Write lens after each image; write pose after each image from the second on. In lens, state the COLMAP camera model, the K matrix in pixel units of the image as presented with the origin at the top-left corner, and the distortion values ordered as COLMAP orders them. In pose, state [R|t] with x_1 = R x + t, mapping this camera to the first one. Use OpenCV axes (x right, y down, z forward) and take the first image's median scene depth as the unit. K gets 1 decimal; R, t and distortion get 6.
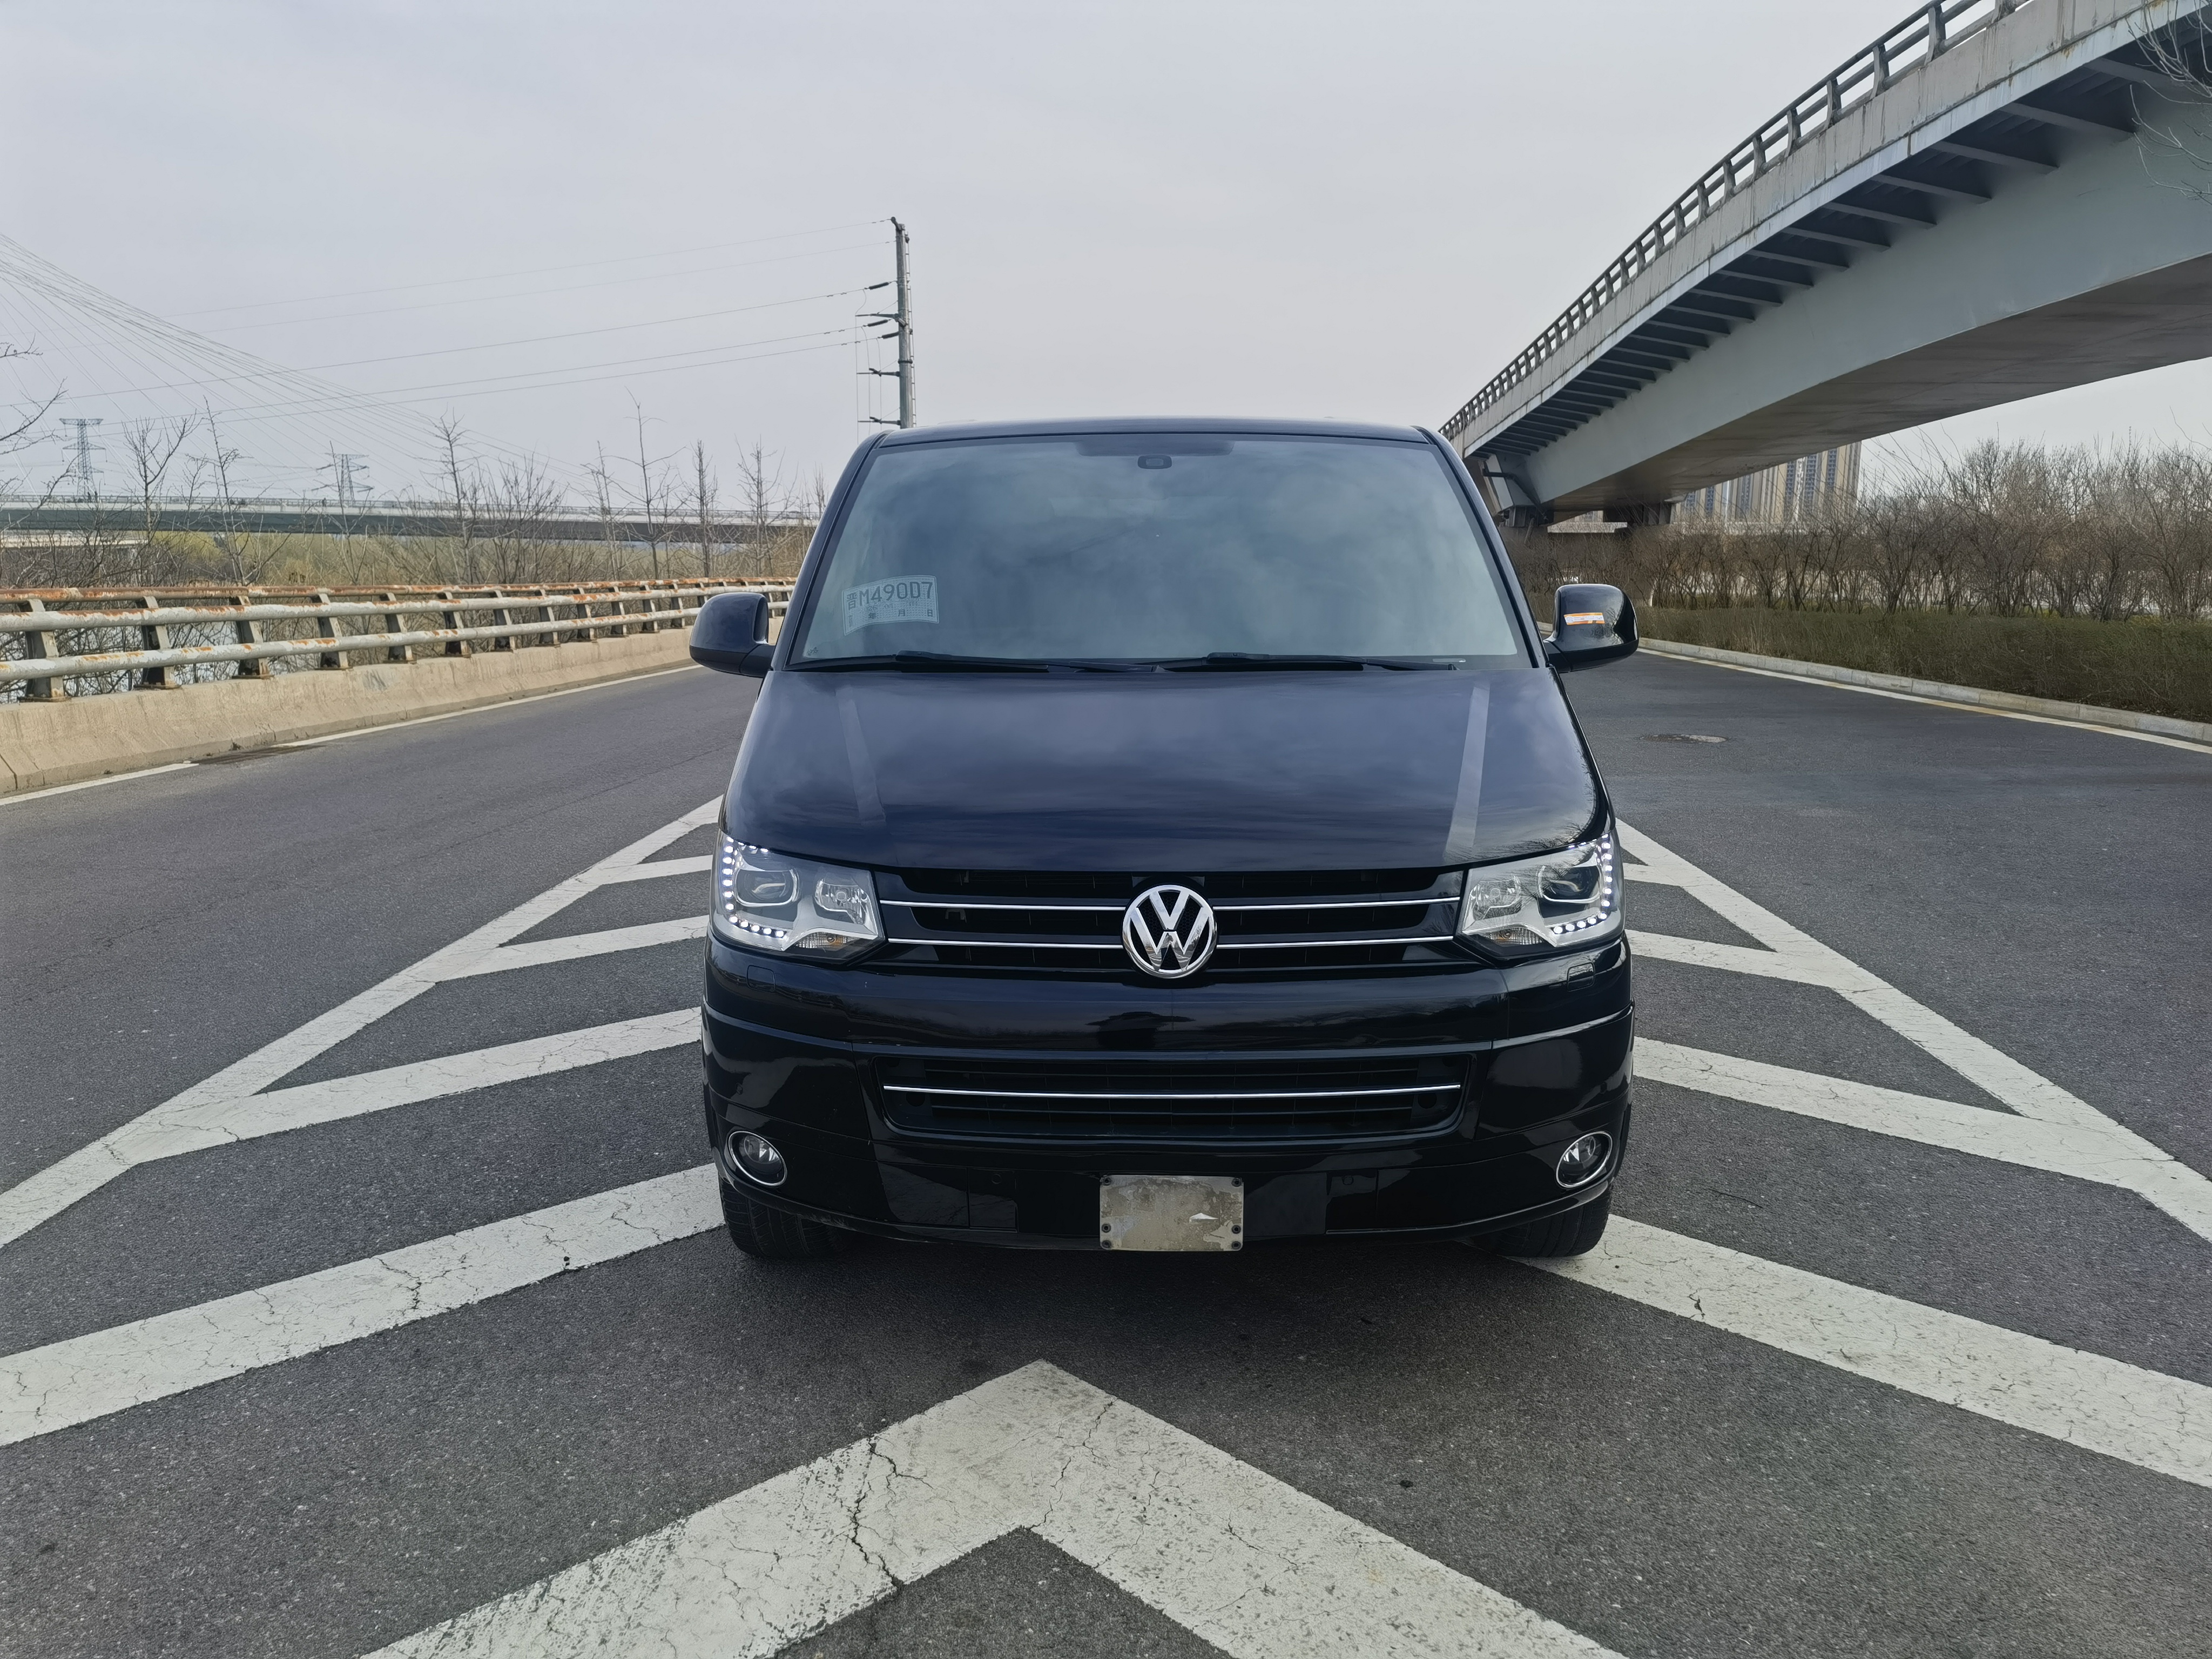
lens RADIAL K [[1751.0, 0, 1106.0], [0, 1751.0, 829.5], [0, 0, 1]] dist [0.131978, -0.166755]
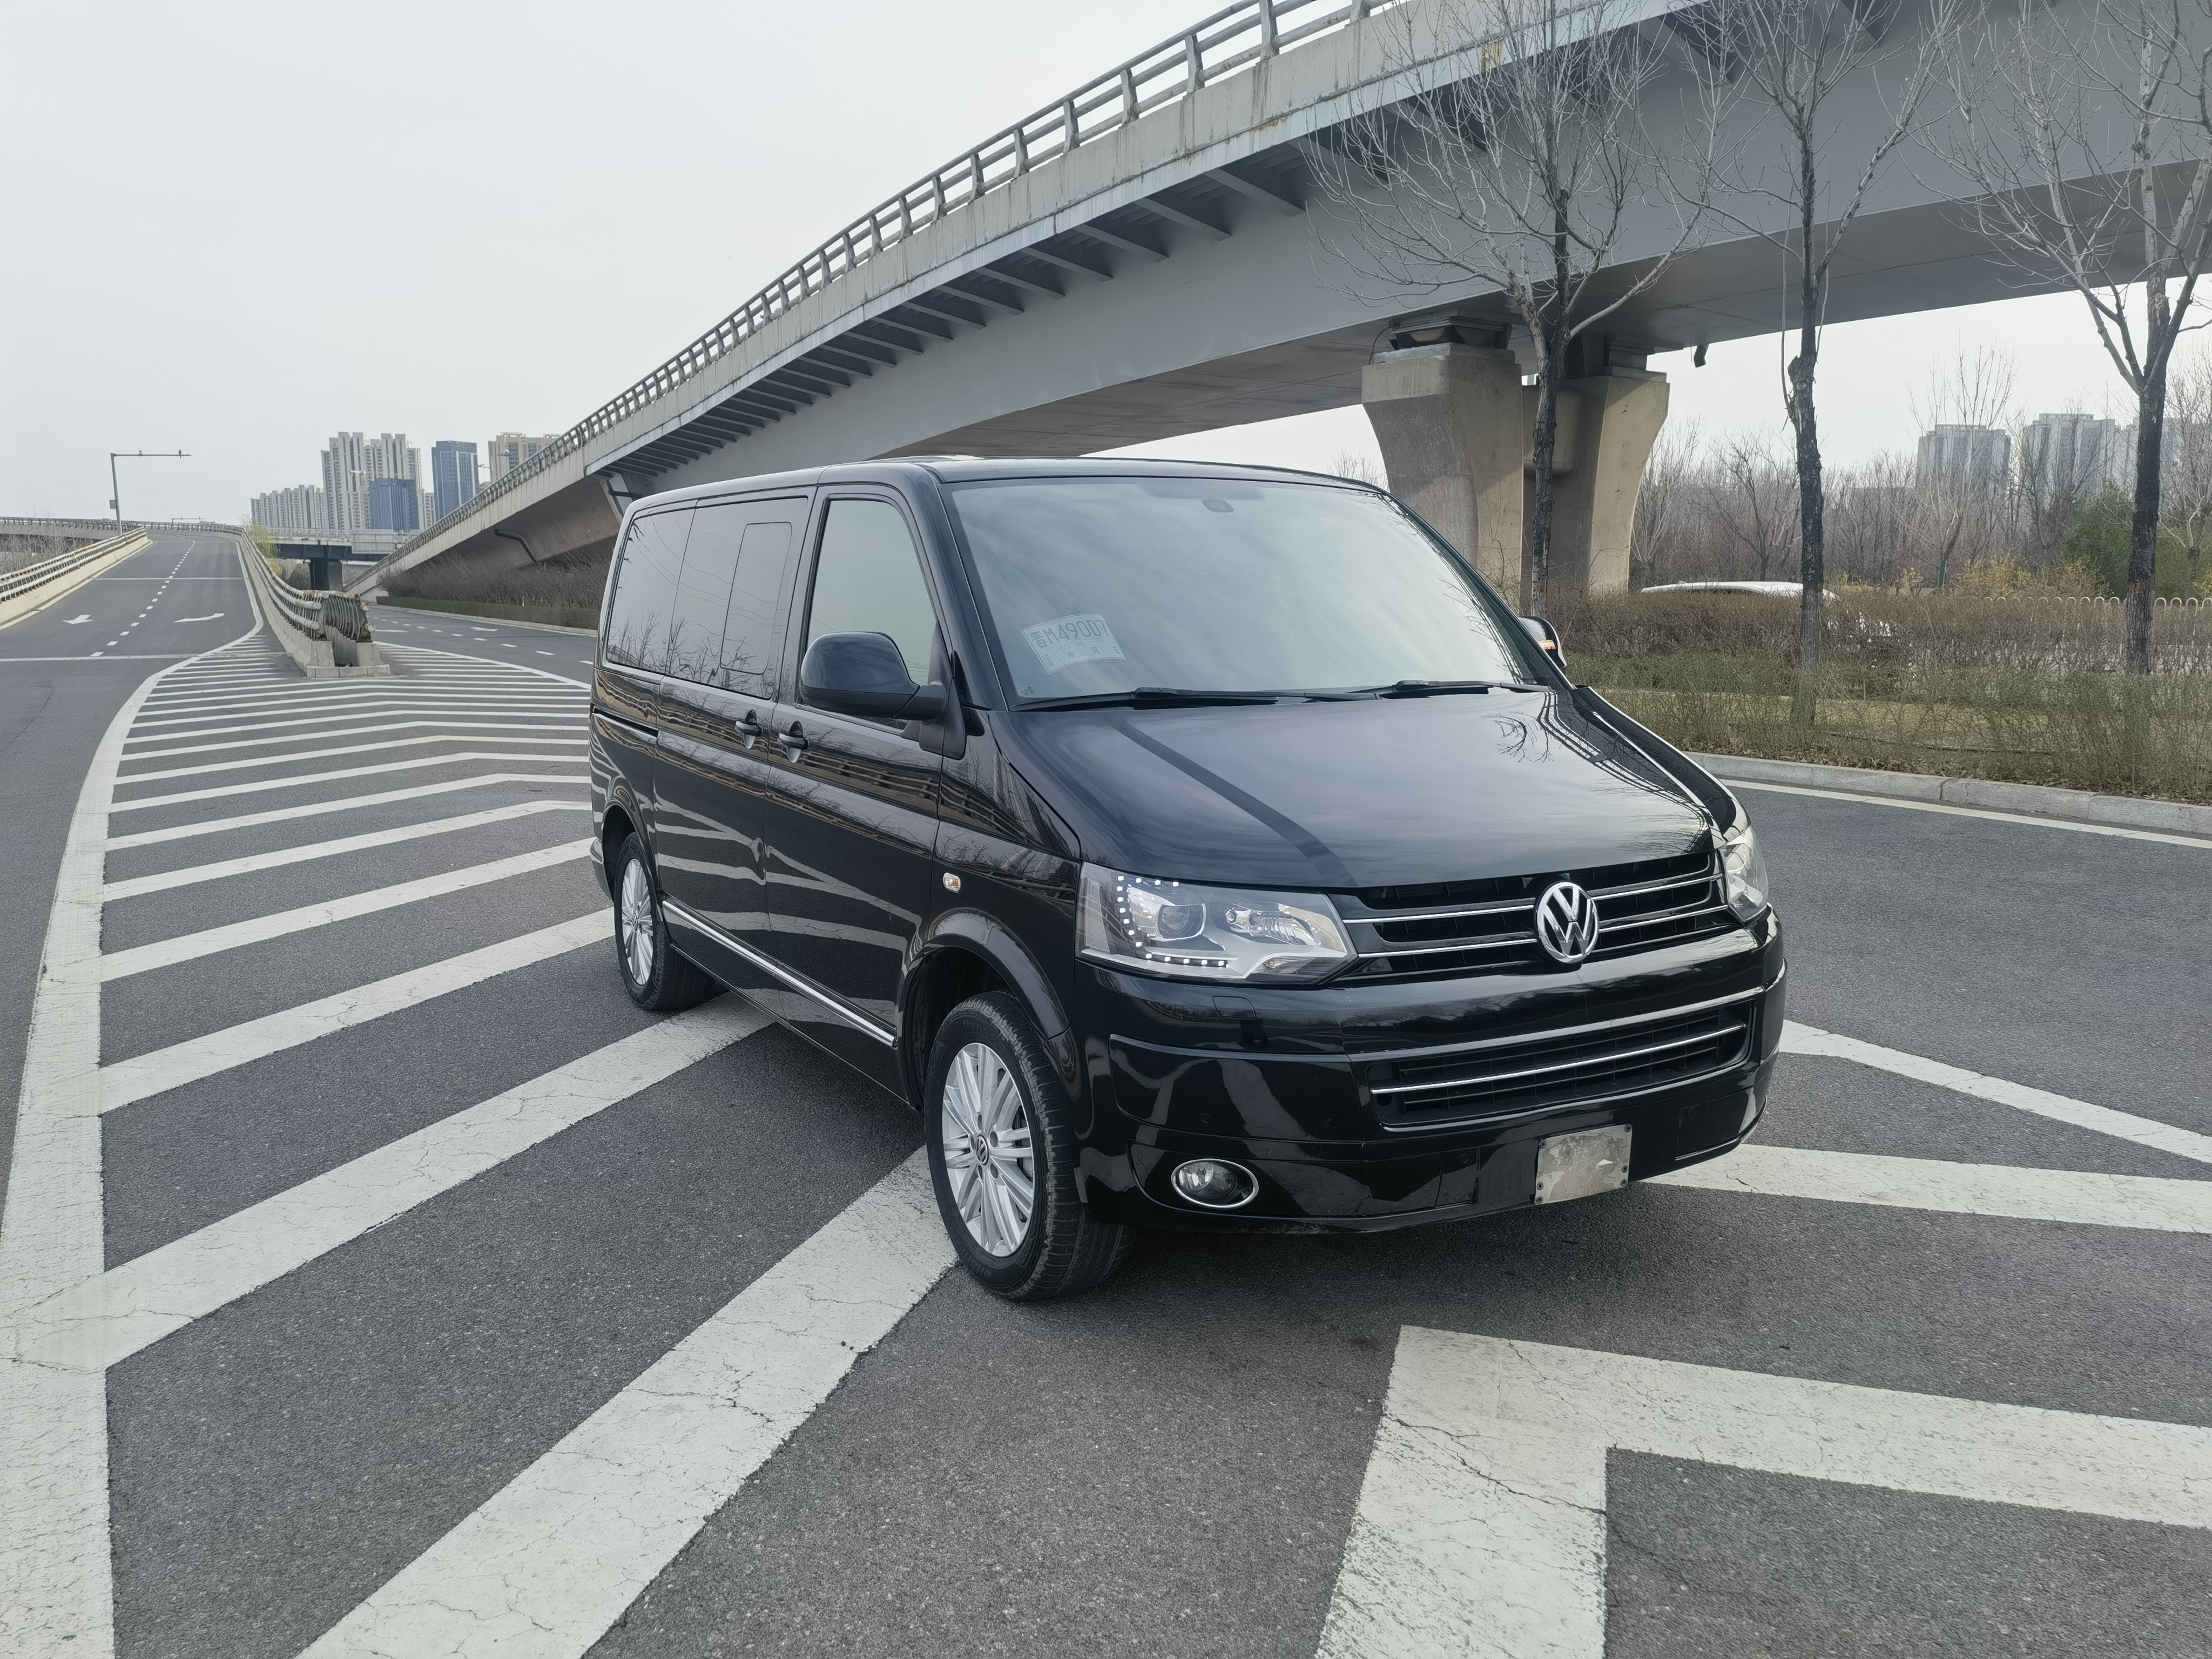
lens RADIAL K [[1721.2, 0, 1106.0], [0, 1721.2, 829.5], [0, 0, 1]] dist [0.194899, -0.284245]
pose [[0.865546, -0.069378, 0.496000, -0.749196], [0.073451, 0.997235, 0.011313, -0.036508], [-0.495413, 0.026640, 0.868249, 0.136672]]
